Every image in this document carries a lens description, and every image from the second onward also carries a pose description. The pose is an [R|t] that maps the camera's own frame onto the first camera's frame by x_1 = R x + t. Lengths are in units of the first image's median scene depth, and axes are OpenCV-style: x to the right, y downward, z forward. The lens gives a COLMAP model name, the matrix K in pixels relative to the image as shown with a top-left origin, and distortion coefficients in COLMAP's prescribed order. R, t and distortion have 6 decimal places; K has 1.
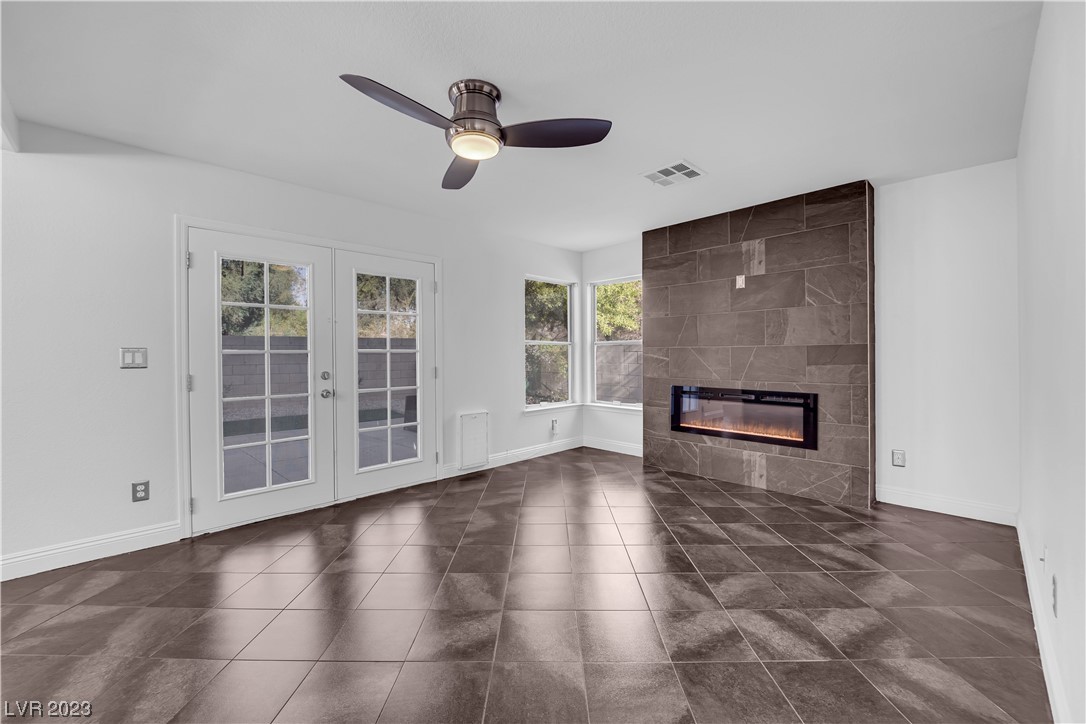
lens RADIAL K [[435.7, 0, 541.9], [0, 435.7, 356.4], [0, 0, 1]] dist [-0.012219, -0.002623]
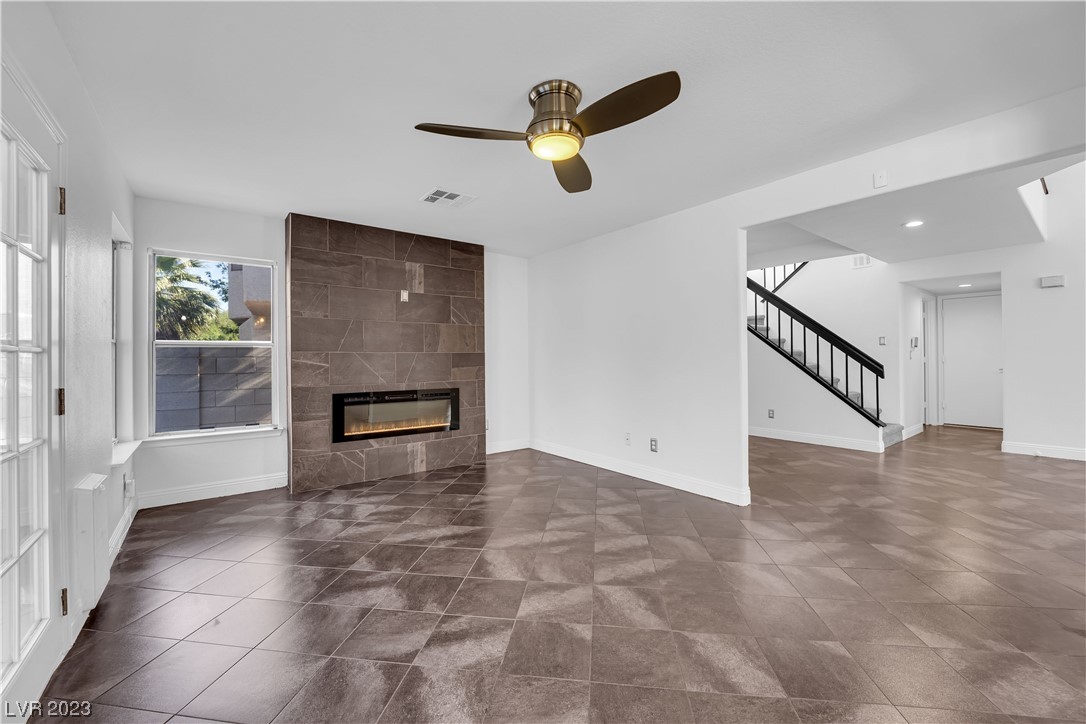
lens RADIAL K [[435.7, 0, 541.9], [0, 435.7, 357.8], [0, 0, 1]] dist [-0.012219, -0.002623]
pose [[0.120427, 0.007328, 0.992695, -0.651087], [0.010969, 0.999902, -0.008712, 0.004120], [-0.992662, 0.011938, 0.120335, 0.526127]]
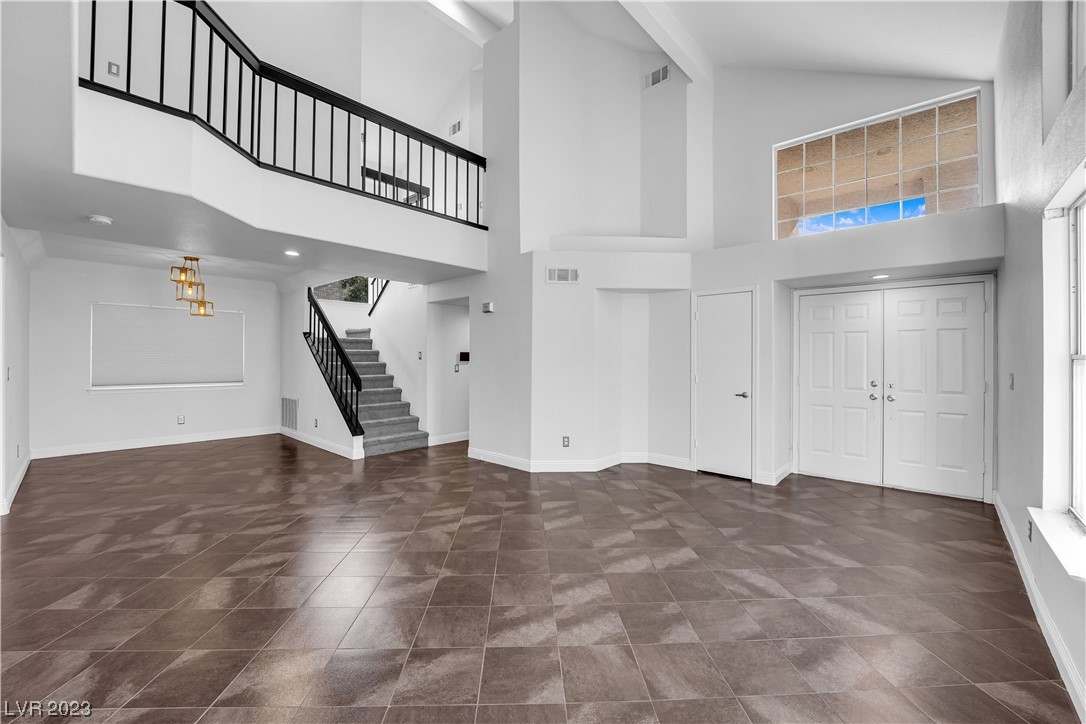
lens RADIAL K [[435.7, 0, 544.9], [0, 435.7, 357.9], [0, 0, 1]] dist [-0.012219, -0.002623]
pose [[-0.060843, 0.009697, 0.998100, -0.709775], [0.001235, 0.999953, -0.009640, -0.033058], [-0.998147, 0.000646, -0.060852, -0.955851]]
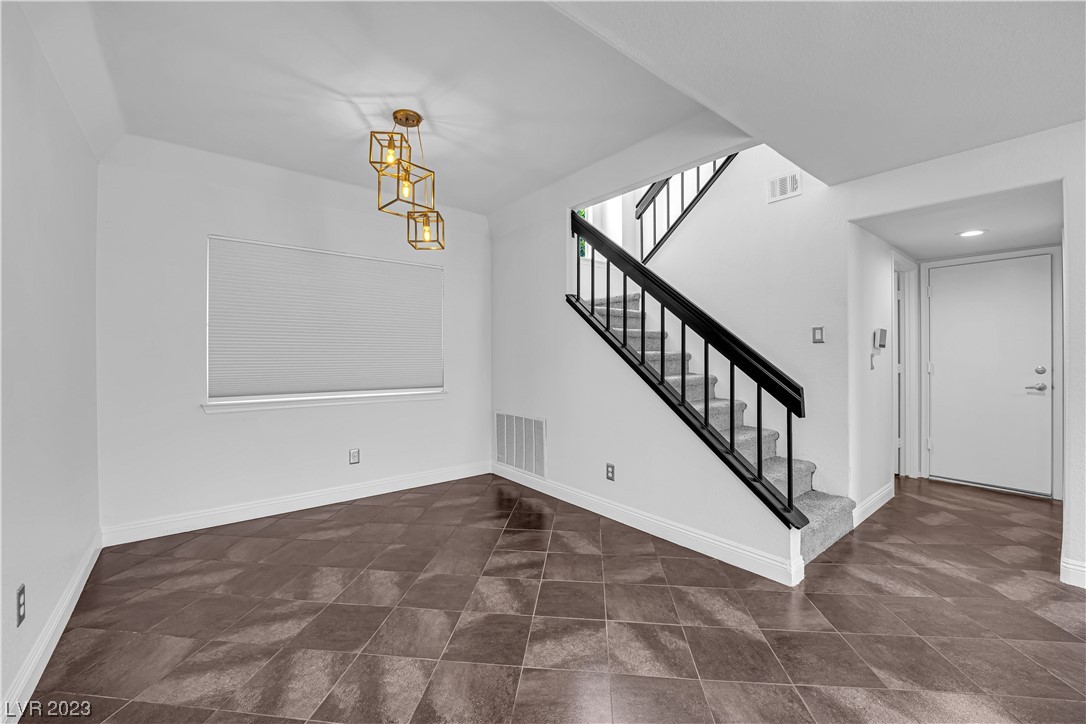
lens RADIAL K [[435.7, 0, 545.2], [0, 435.7, 357.6], [0, 0, 1]] dist [-0.012219, -0.002623]
pose [[0.089843, 0.004156, 0.995947, 0.212406], [0.006600, 0.999967, -0.004768, -0.014606], [-0.995934, 0.007001, 0.089812, -0.088088]]
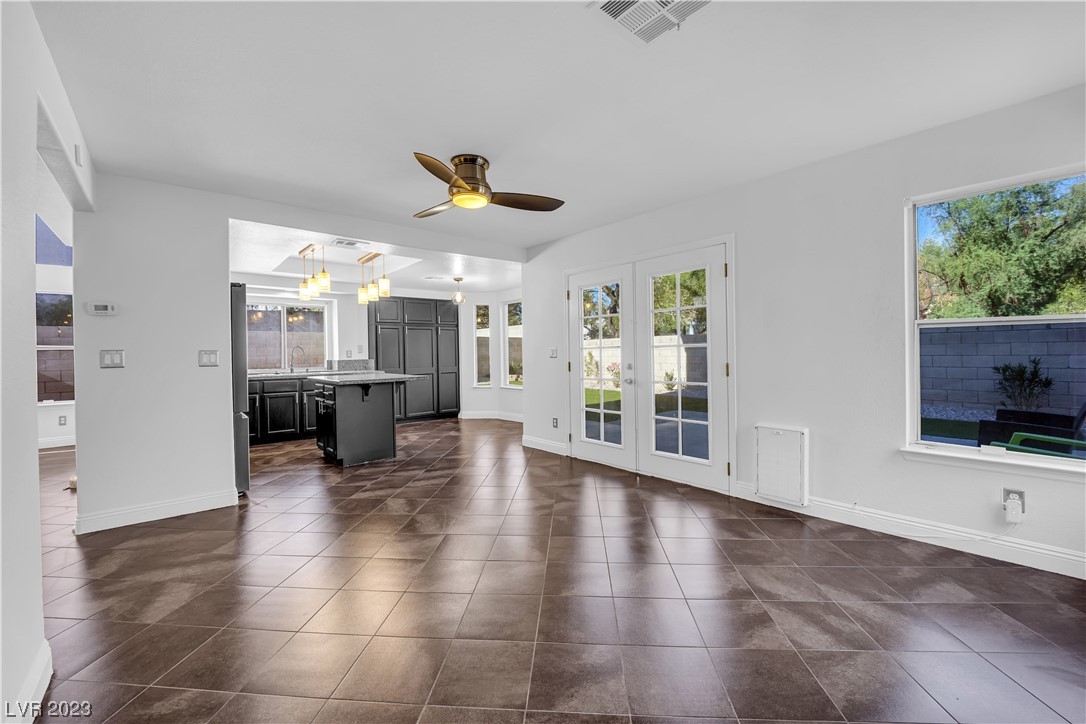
lens RADIAL K [[435.7, 0, 541.3], [0, 435.7, 355.7], [0, 0, 1]] dist [-0.012219, -0.002623]
pose [[-0.060774, 0.018211, -0.997985, 0.686687], [0.010696, 0.999788, 0.017593, -0.010092], [0.998094, -0.009605, -0.060956, 0.745264]]
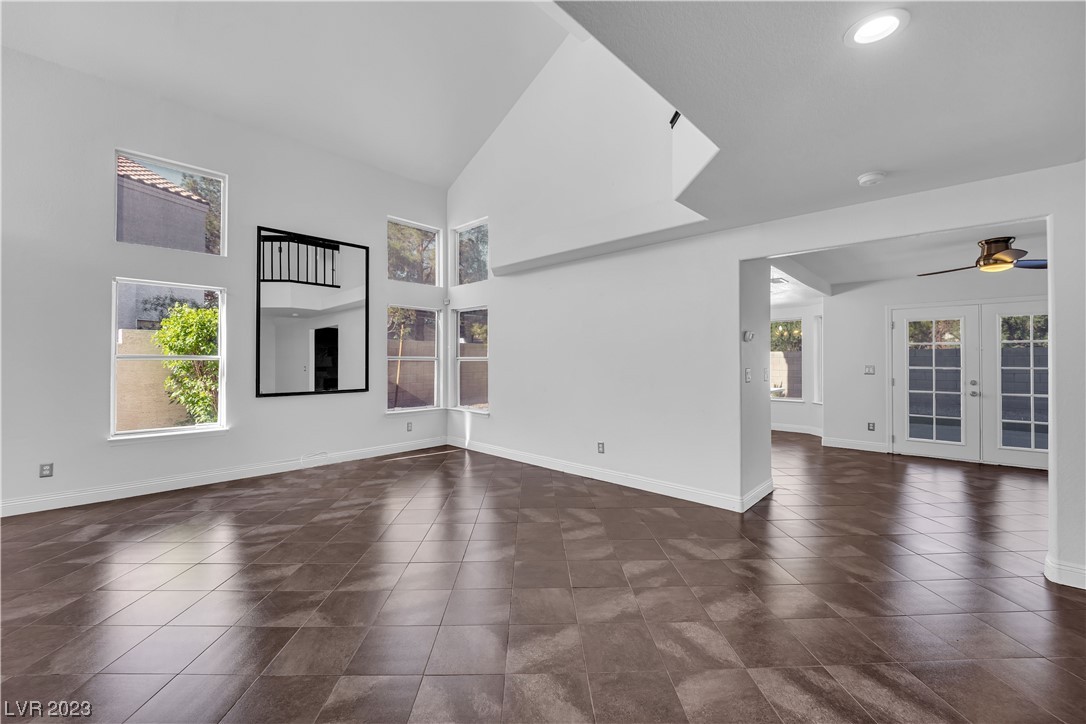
lens RADIAL K [[435.7, 0, 545.6], [0, 435.7, 358.7], [0, 0, 1]] dist [-0.012219, -0.002623]
pose [[0.044781, 0.003690, -0.998990, 0.953843], [-0.005537, 0.999979, 0.003445, -0.039425], [0.998981, 0.005377, 0.044801, -0.629295]]
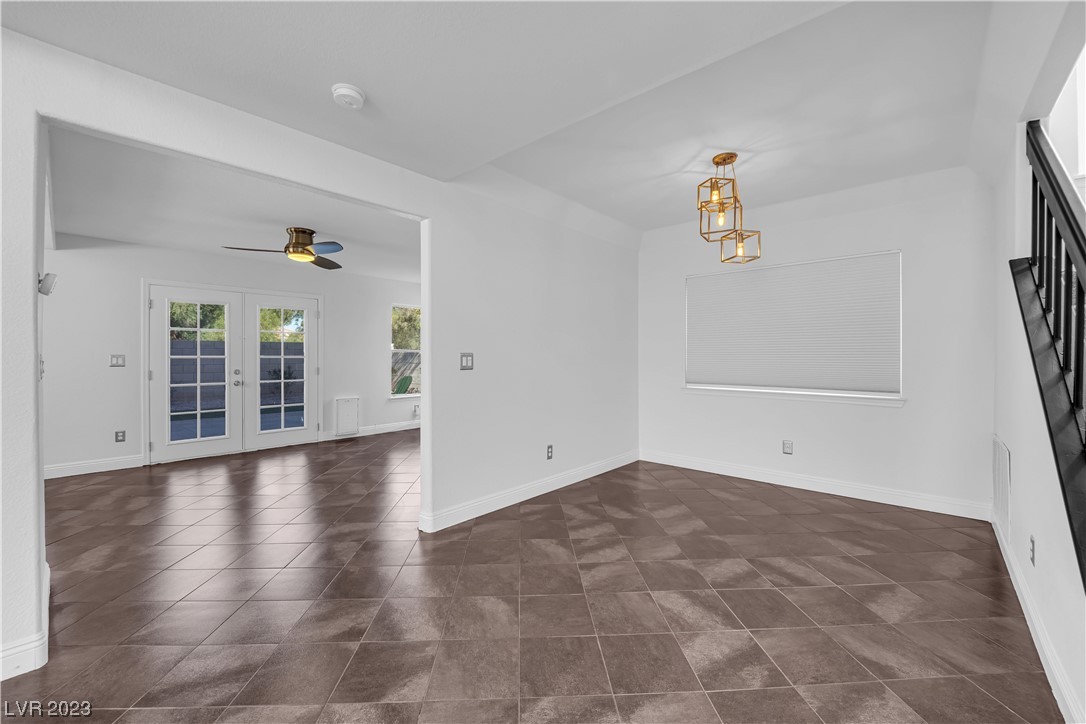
lens RADIAL K [[435.7, 0, 539.8], [0, 435.7, 356.8], [0, 0, 1]] dist [-0.012219, -0.002623]
pose [[0.997970, 0.009075, 0.063040, 0.471462], [-0.008764, 0.999948, -0.005205, -0.012428], [-0.063084, 0.004642, 0.997997, -0.611496]]
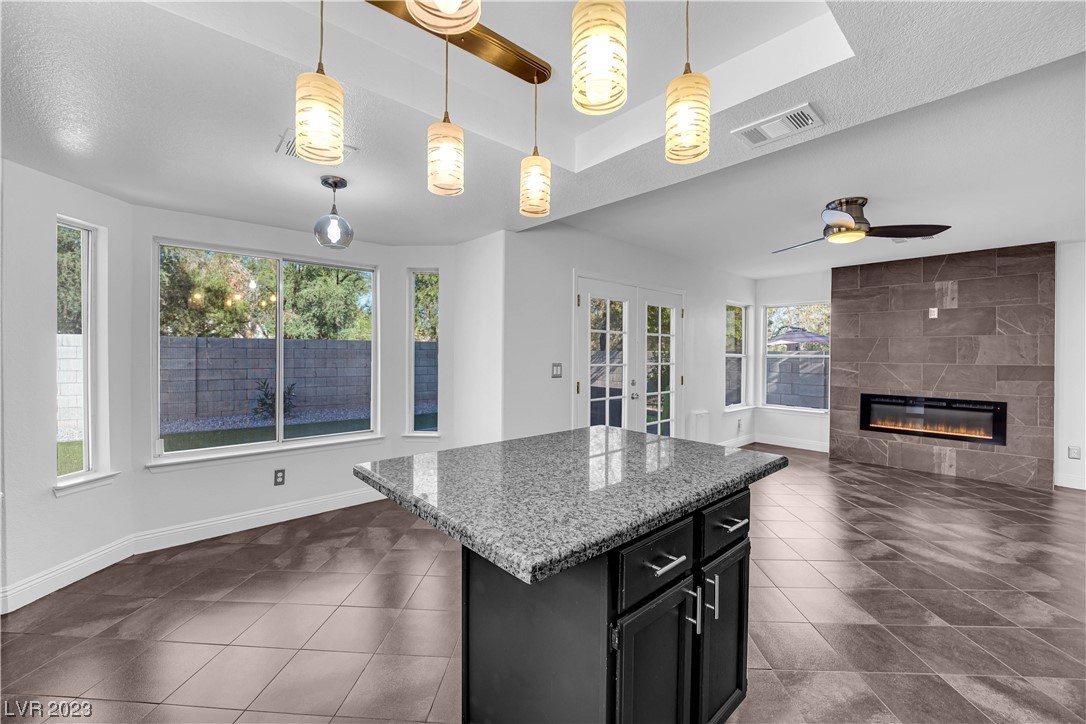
lens RADIAL K [[435.7, 0, 546.2], [0, 435.7, 356.3], [0, 0, 1]] dist [-0.012219, -0.002623]
pose [[0.999340, 0.014703, -0.033206, -0.653517], [-0.014734, 0.999891, -0.000672, -0.028945], [0.033192, 0.001161, 0.999448, -0.307603]]
